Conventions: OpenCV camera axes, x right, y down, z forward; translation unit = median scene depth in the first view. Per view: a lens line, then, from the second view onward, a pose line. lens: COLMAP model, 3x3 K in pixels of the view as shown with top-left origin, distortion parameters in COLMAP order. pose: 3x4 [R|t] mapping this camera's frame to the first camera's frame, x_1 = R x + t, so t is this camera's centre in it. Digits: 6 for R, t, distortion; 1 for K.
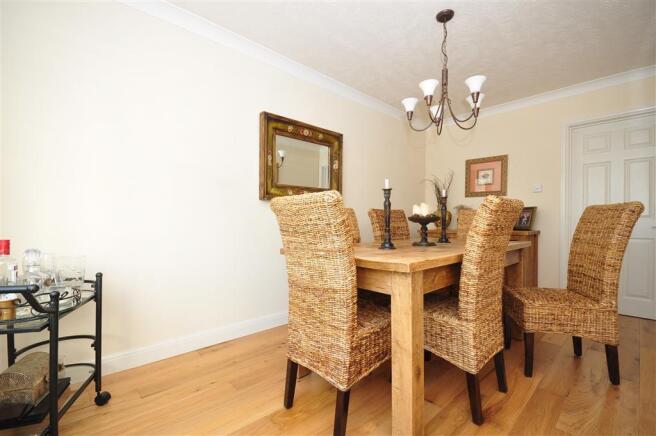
lens RADIAL K [[292.7, 0, 327.9], [0, 292.7, 218.8], [0, 0, 1]] dist [-0.001630, -0.000504]
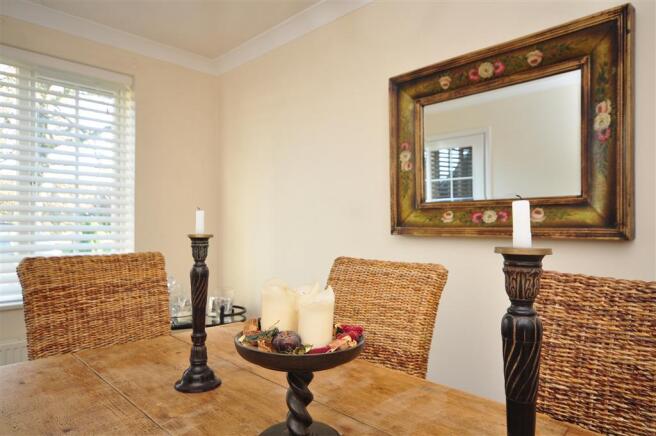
lens RADIAL K [[405.4, 0, 327.9], [0, 405.4, 220.6], [0, 0, 1]] dist [0.001940, 0.000210]
pose [[0.018864, -0.006306, -0.999802, 0.546313], [0.003385, 0.999975, -0.006243, -0.085841], [0.999816, -0.003266, 0.018885, 0.840757]]
